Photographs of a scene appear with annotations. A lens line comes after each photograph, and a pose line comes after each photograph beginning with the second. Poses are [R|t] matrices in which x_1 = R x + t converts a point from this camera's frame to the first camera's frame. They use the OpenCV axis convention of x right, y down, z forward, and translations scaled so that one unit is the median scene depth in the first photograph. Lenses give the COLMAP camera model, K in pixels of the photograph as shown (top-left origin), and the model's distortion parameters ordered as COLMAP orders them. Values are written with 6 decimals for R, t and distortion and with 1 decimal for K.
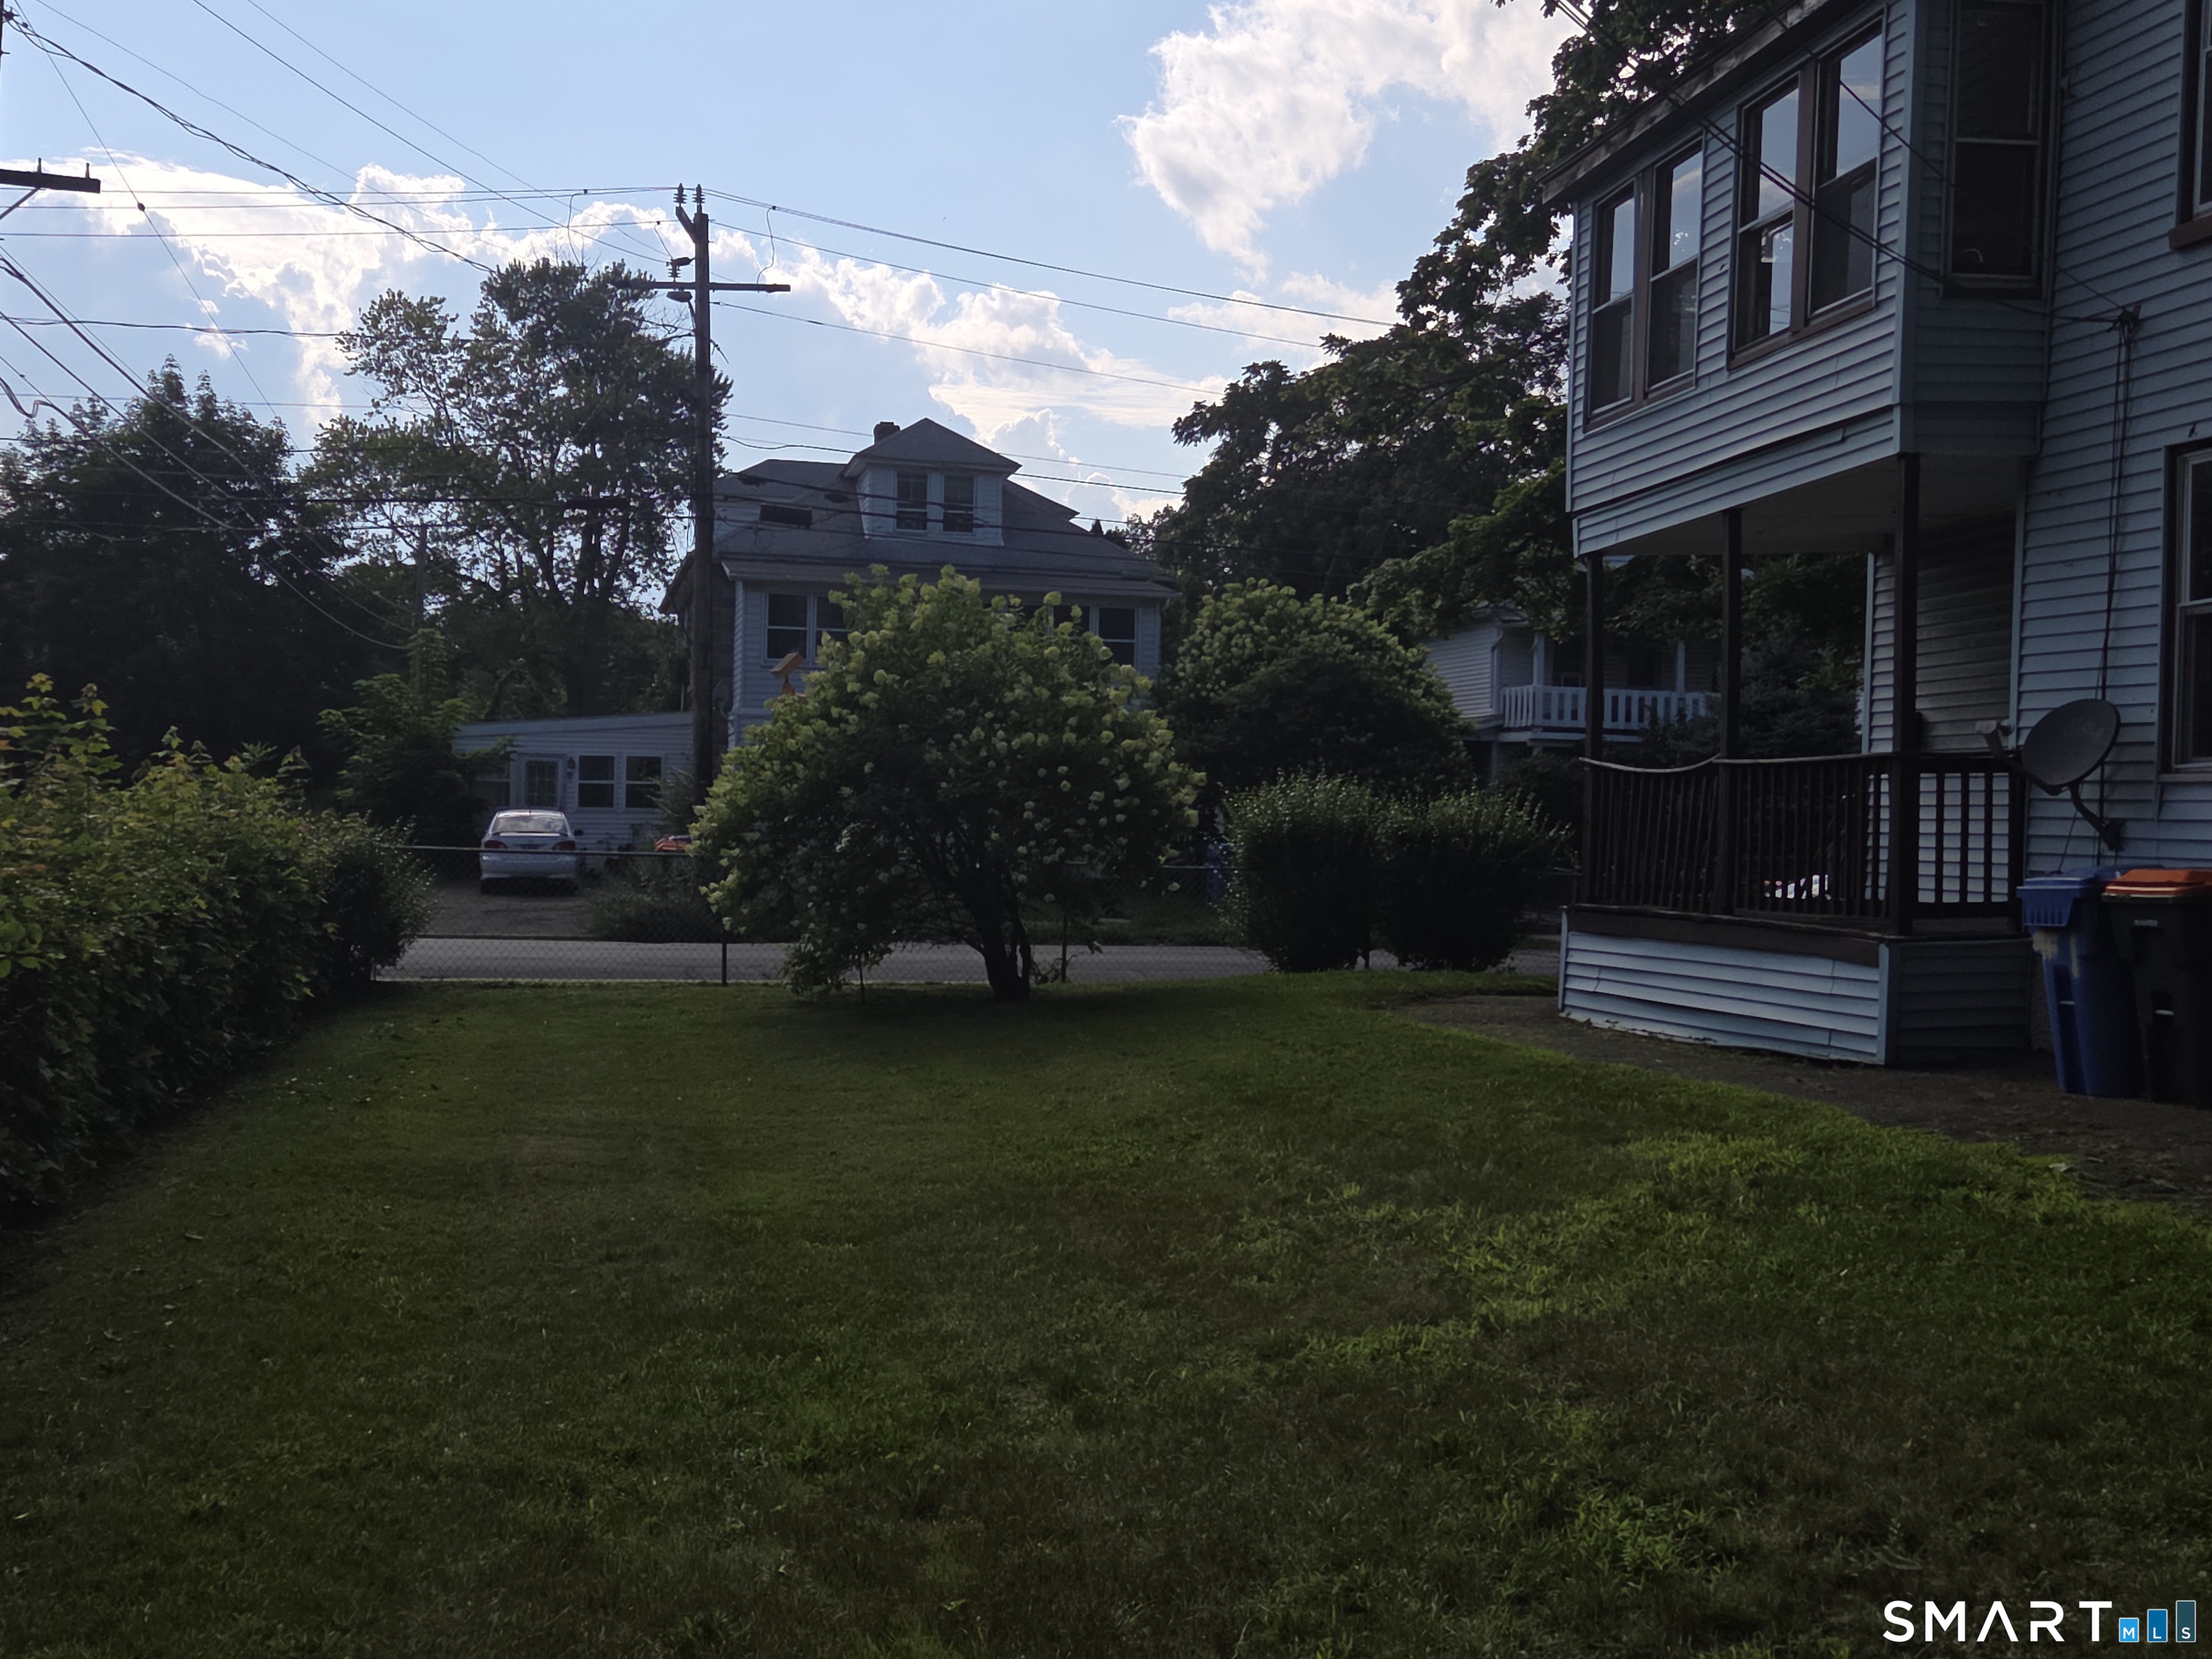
lens RADIAL K [[2445.8, 0, 1124.5], [0, 2445.8, 843.1], [0, 0, 1]] dist [0.077836, -0.079579]
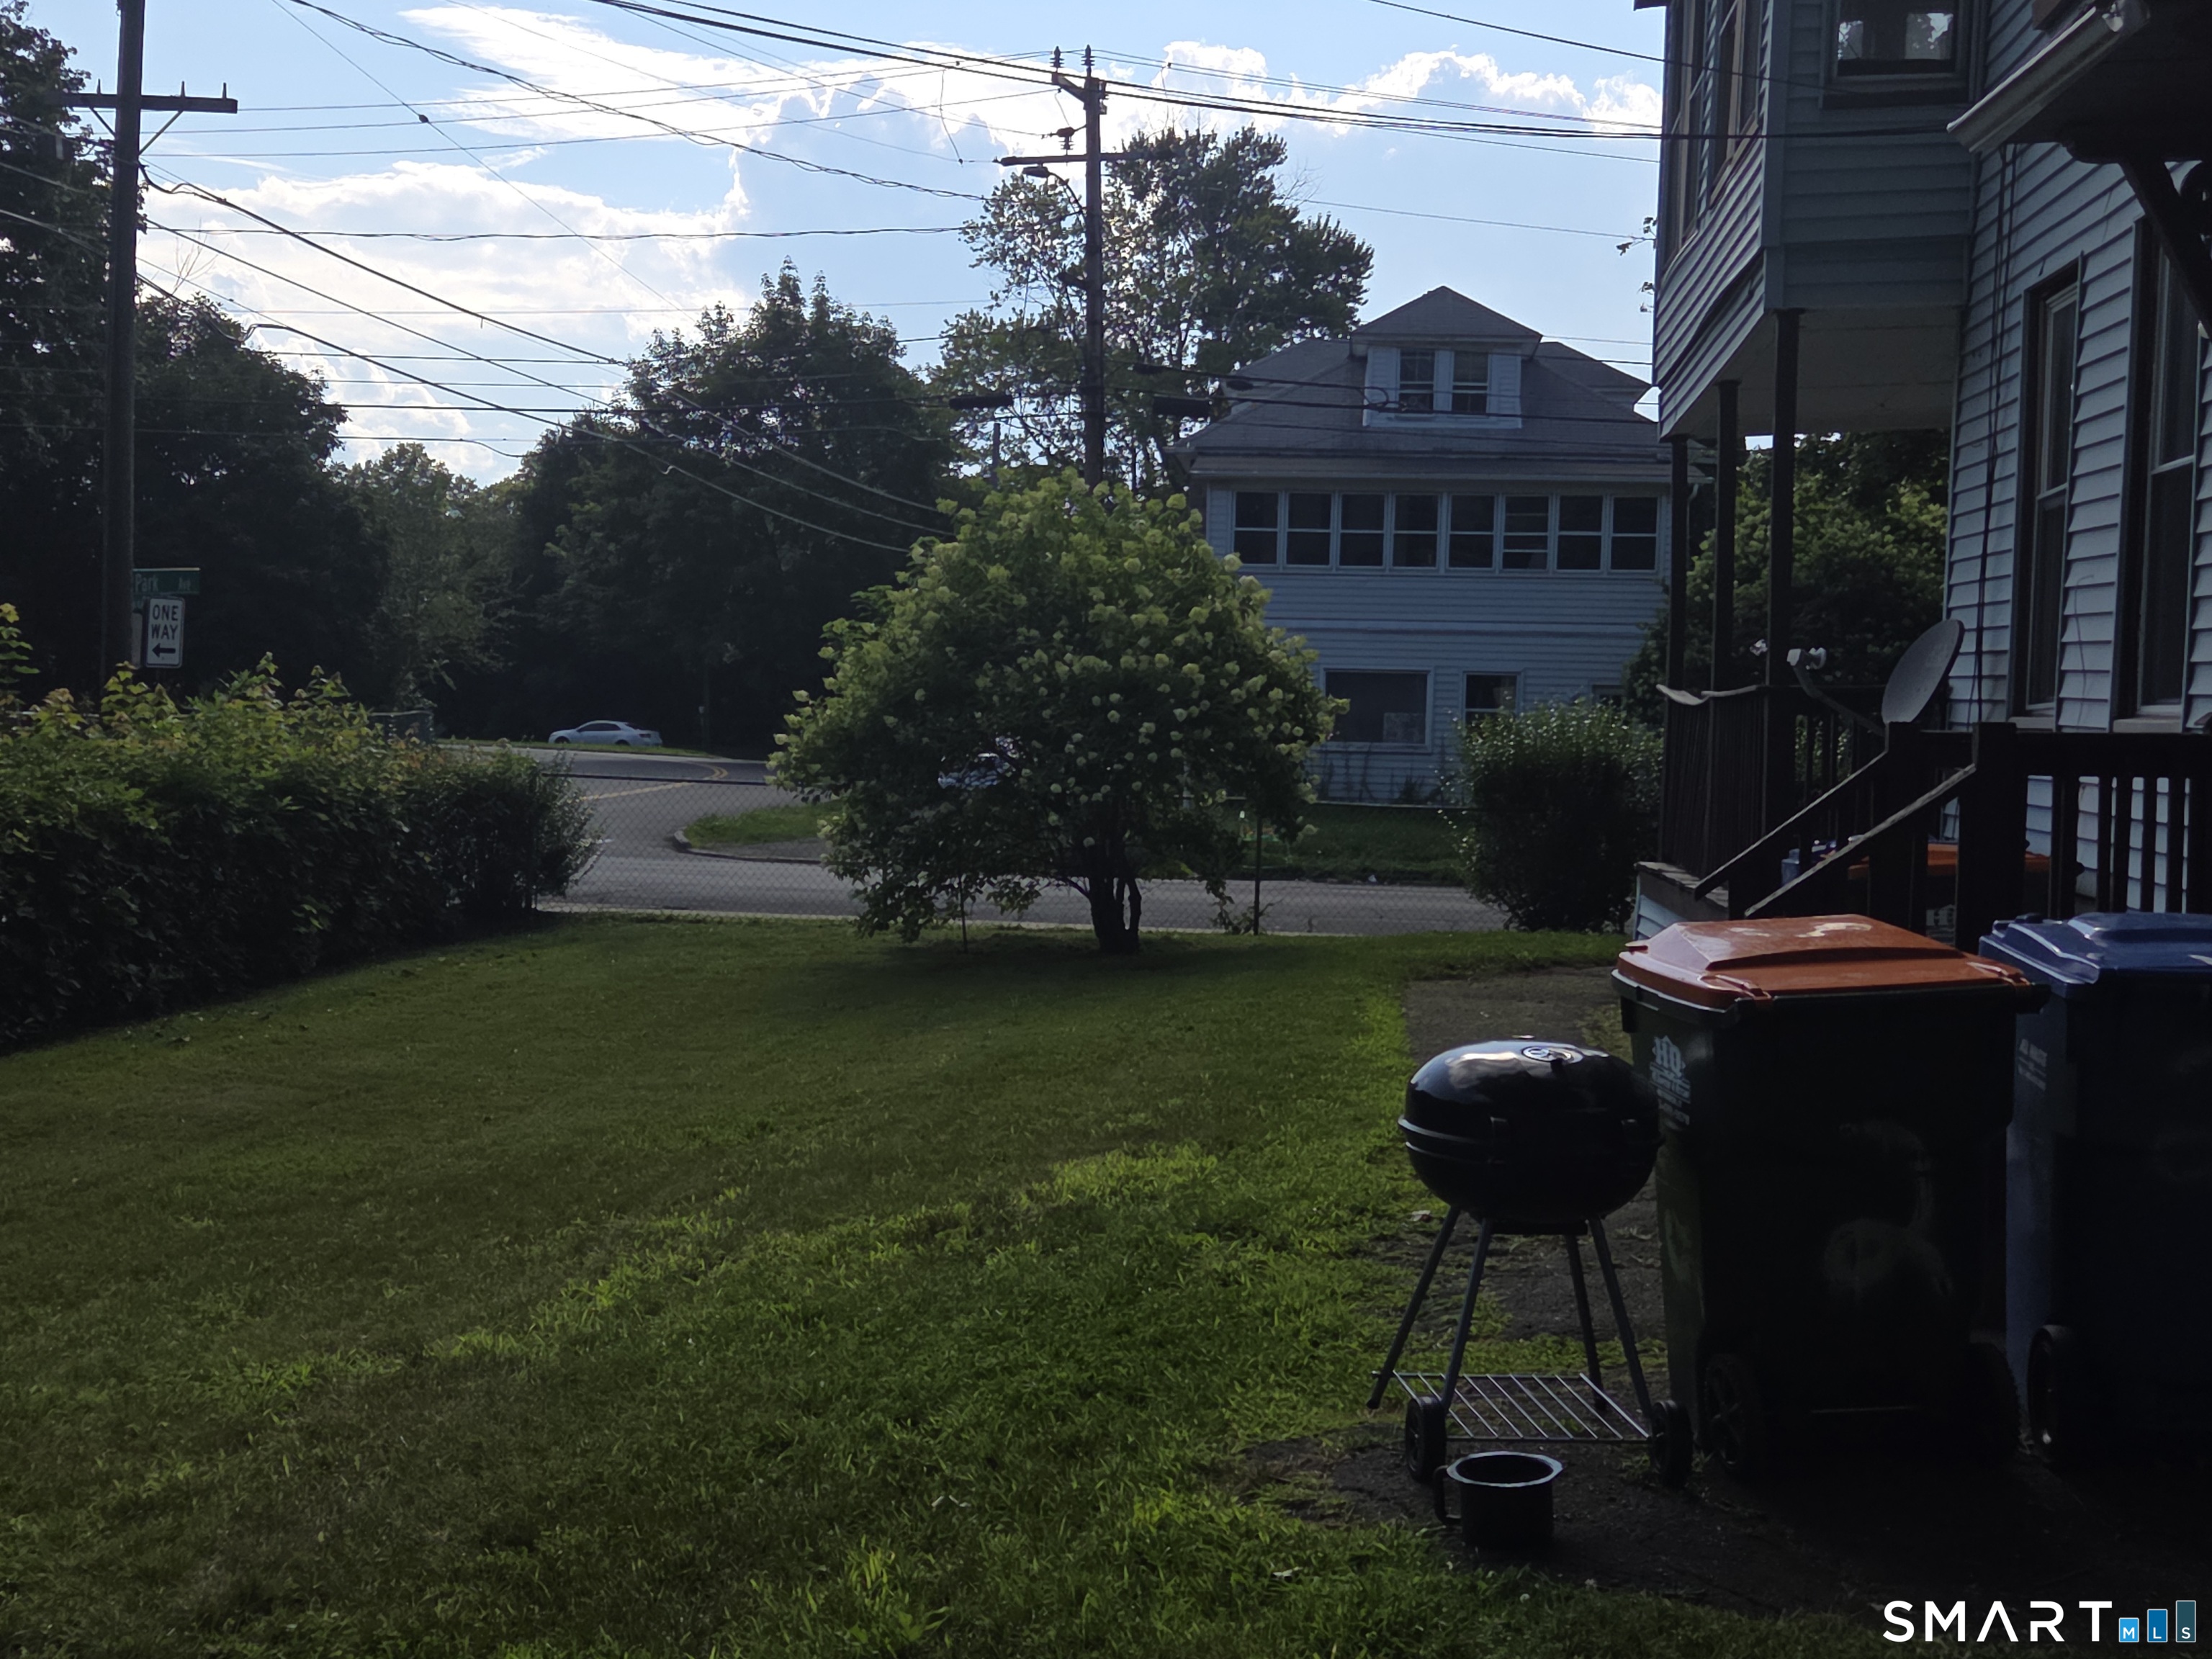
lens RADIAL K [[2688.8, 0, 1106.5], [0, 2688.8, 875.0], [0, 0, 1]] dist [0.066157, -0.016883]
pose [[0.946586, 0.023008, -0.321631, 0.100045], [-0.008768, 0.998919, 0.045654, -0.003576], [0.322333, -0.040396, 0.945764, 0.025089]]
